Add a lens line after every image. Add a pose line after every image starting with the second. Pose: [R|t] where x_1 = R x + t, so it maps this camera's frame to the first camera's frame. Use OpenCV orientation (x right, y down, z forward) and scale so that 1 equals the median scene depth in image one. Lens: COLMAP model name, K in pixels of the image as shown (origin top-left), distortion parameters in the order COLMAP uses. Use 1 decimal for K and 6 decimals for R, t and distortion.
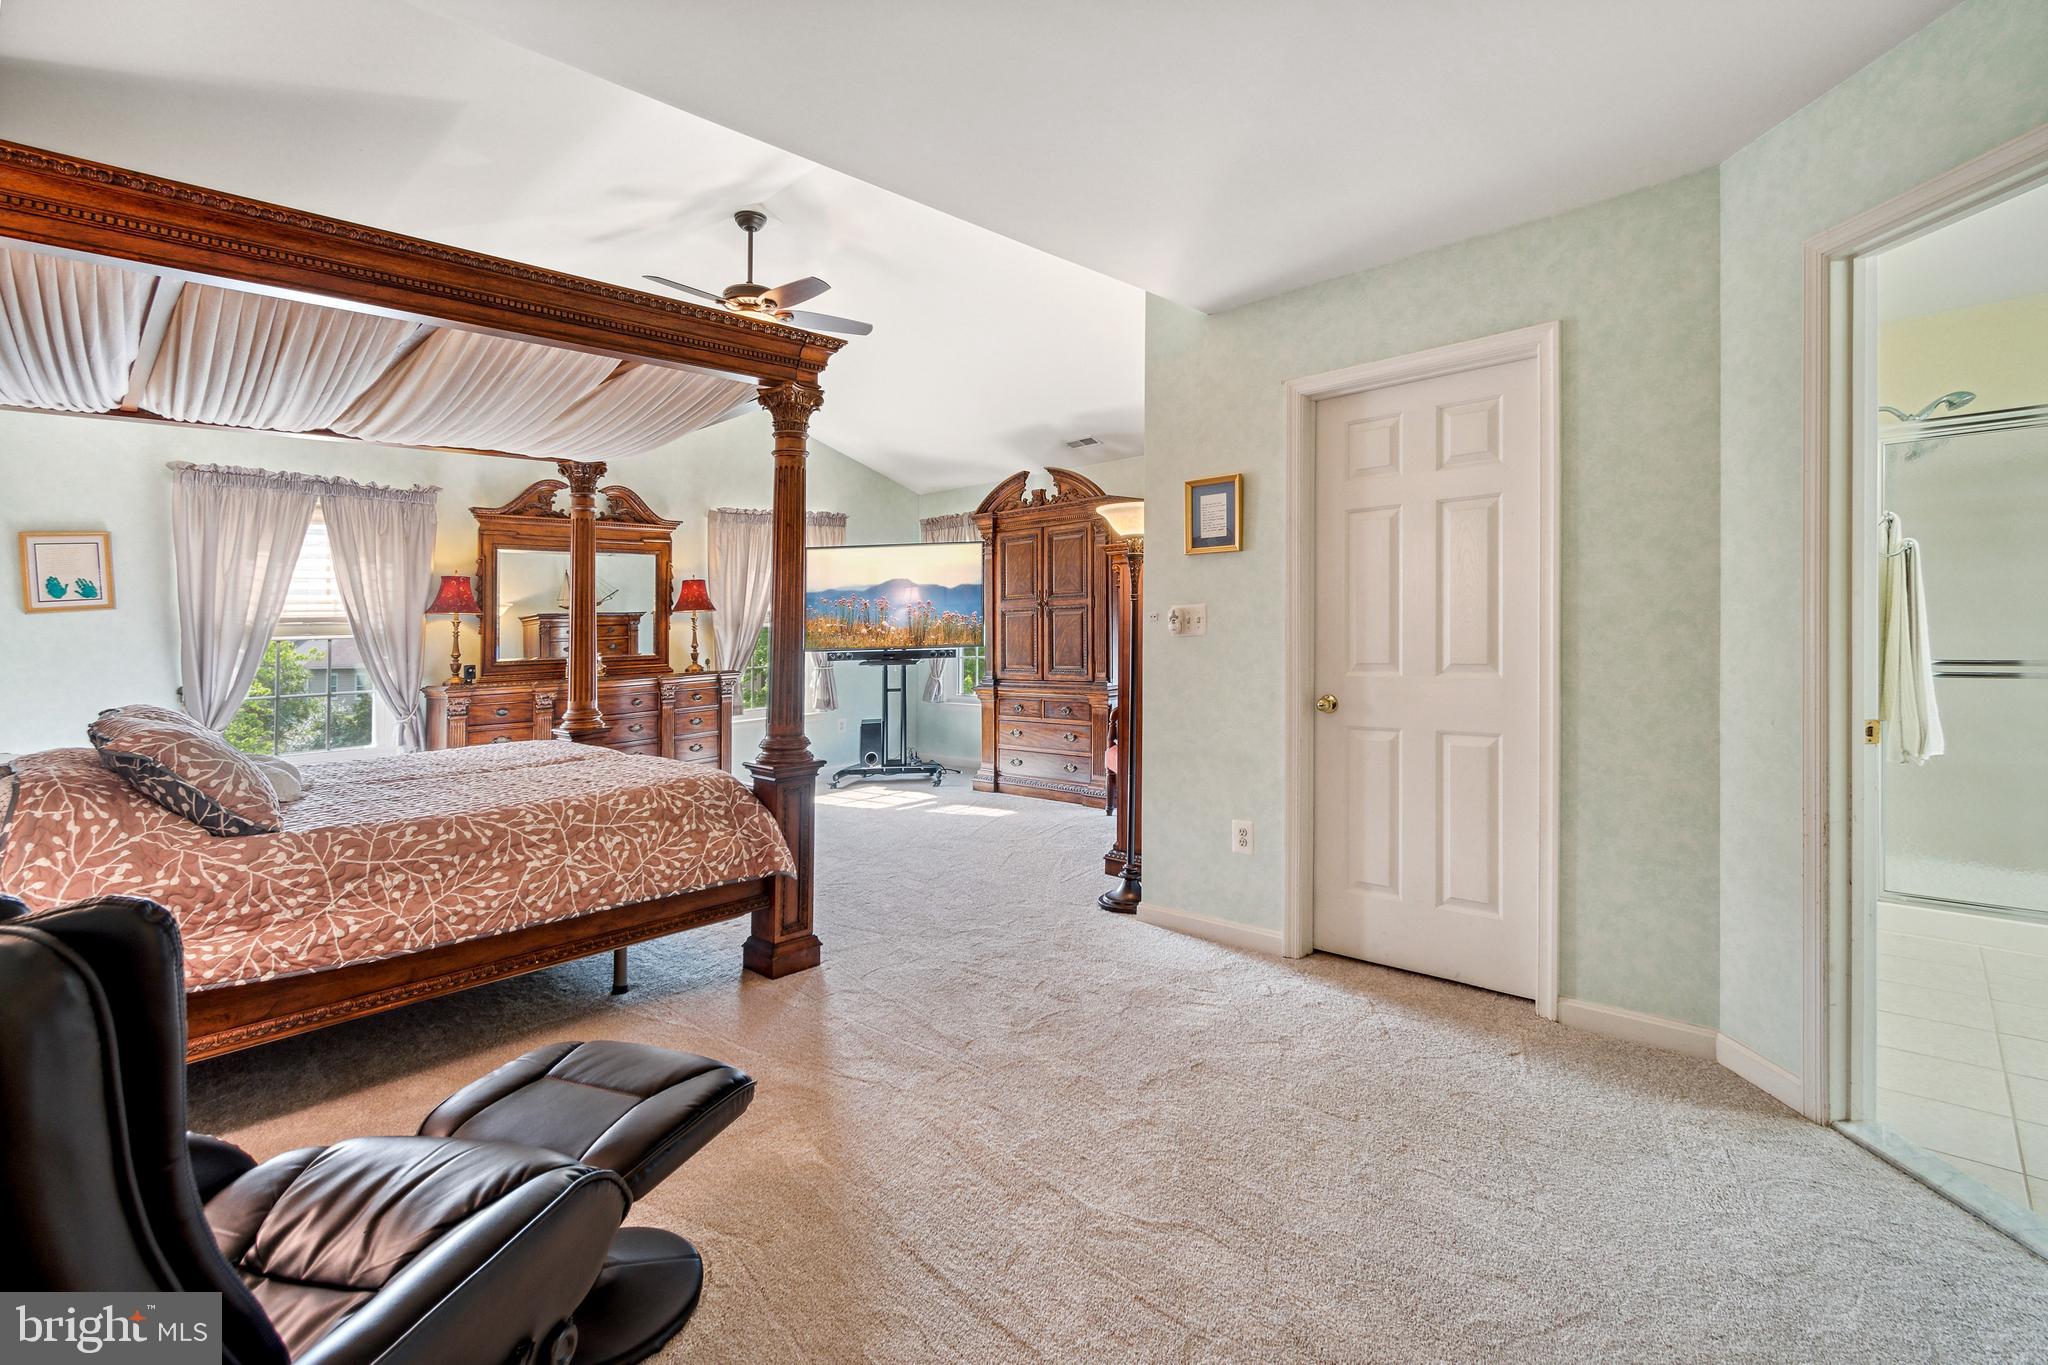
lens RADIAL K [[958.3, 0, 1022.0], [0, 958.3, 602.7], [0, 0, 1]] dist [-0.002282, -0.000518]
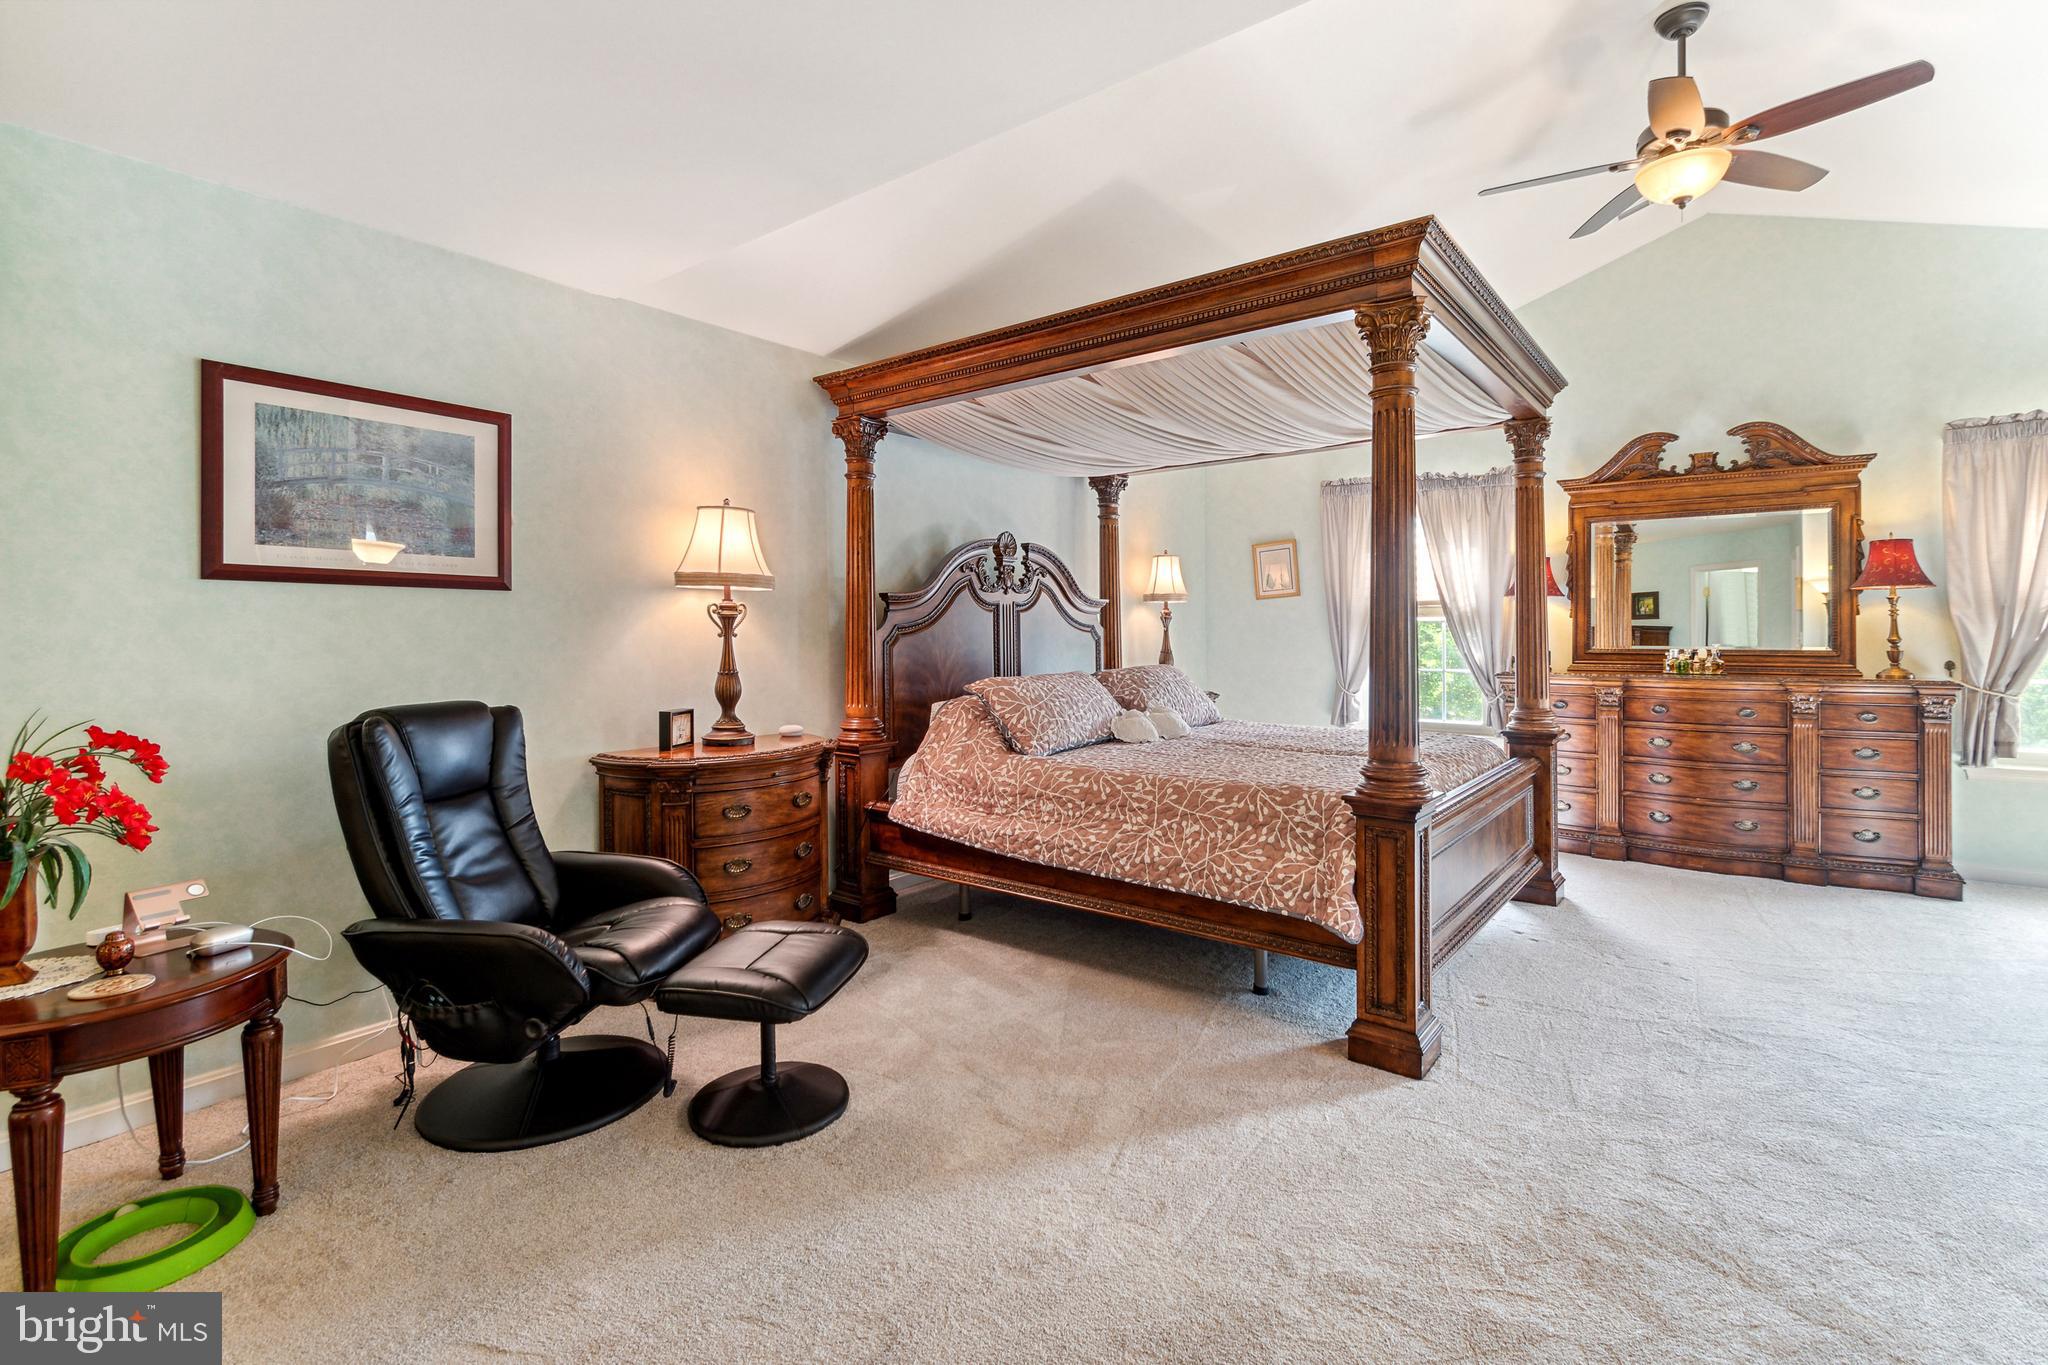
lens RADIAL K [[962.2, 0, 1021.8], [0, 962.2, 594.8], [0, 0, 1]] dist [0.000047, 0.000010]
pose [[0.076847, -0.006069, -0.997024, 0.560194], [0.027876, 0.999604, -0.003936, -0.000137], [0.996653, -0.027491, 0.076986, 0.721402]]
